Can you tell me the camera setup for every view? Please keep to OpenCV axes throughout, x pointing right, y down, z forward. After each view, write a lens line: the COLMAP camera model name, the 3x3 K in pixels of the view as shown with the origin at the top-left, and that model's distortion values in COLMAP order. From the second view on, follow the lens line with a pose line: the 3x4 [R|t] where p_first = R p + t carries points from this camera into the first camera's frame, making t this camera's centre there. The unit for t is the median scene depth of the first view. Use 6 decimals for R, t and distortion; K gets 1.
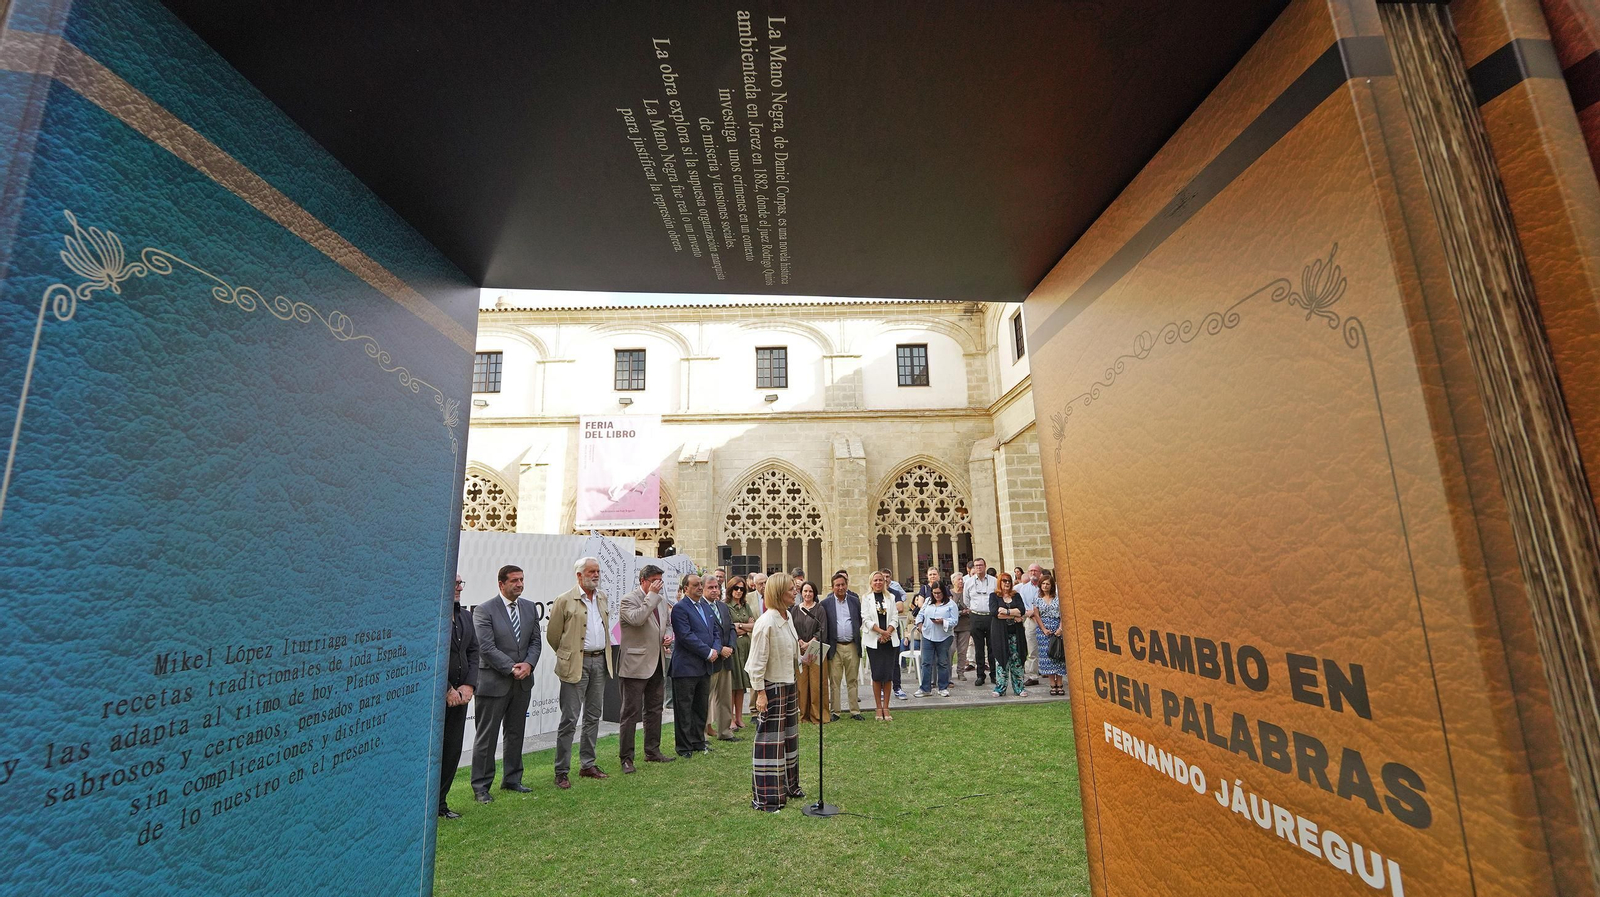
lens RADIAL K [[649.2, 0, 800.0], [0, 649.2, 448.5], [0, 0, 1]] dist [-0.021587, 0.000376]
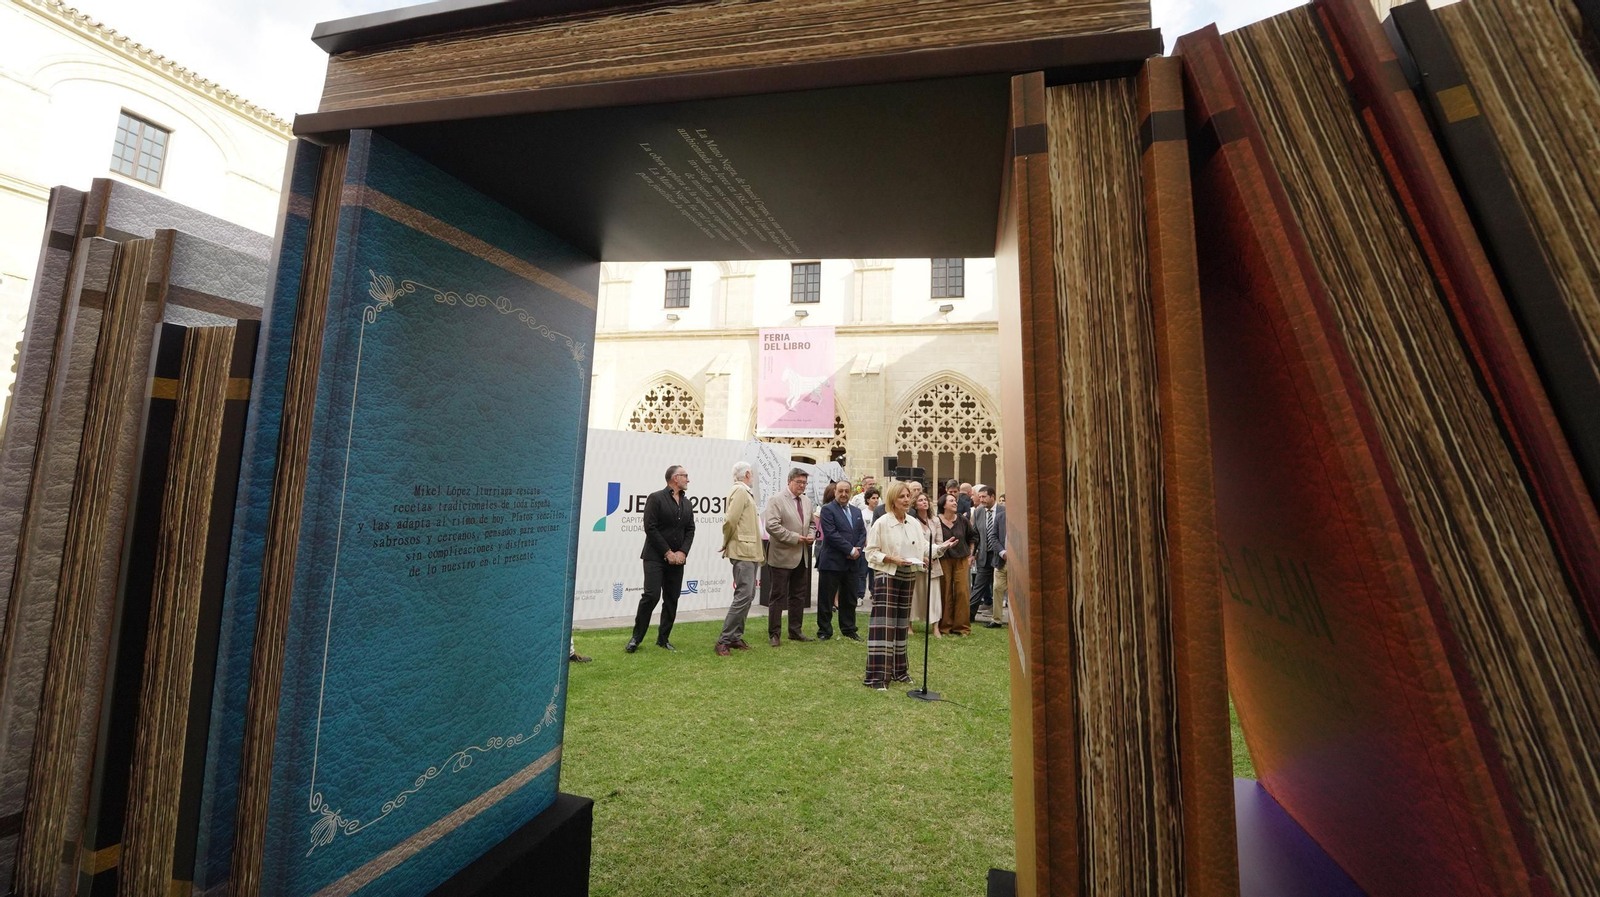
lens RADIAL K [[684.4, 0, 806.6], [0, 684.4, 406.8], [0, 0, 1]] dist [-0.013423, 0.000019]
pose [[0.957331, 0.026999, -0.287729, 0.298026], [-0.005714, 0.997200, 0.074557, -0.034311], [0.288937, -0.069732, 0.954805, -0.259729]]
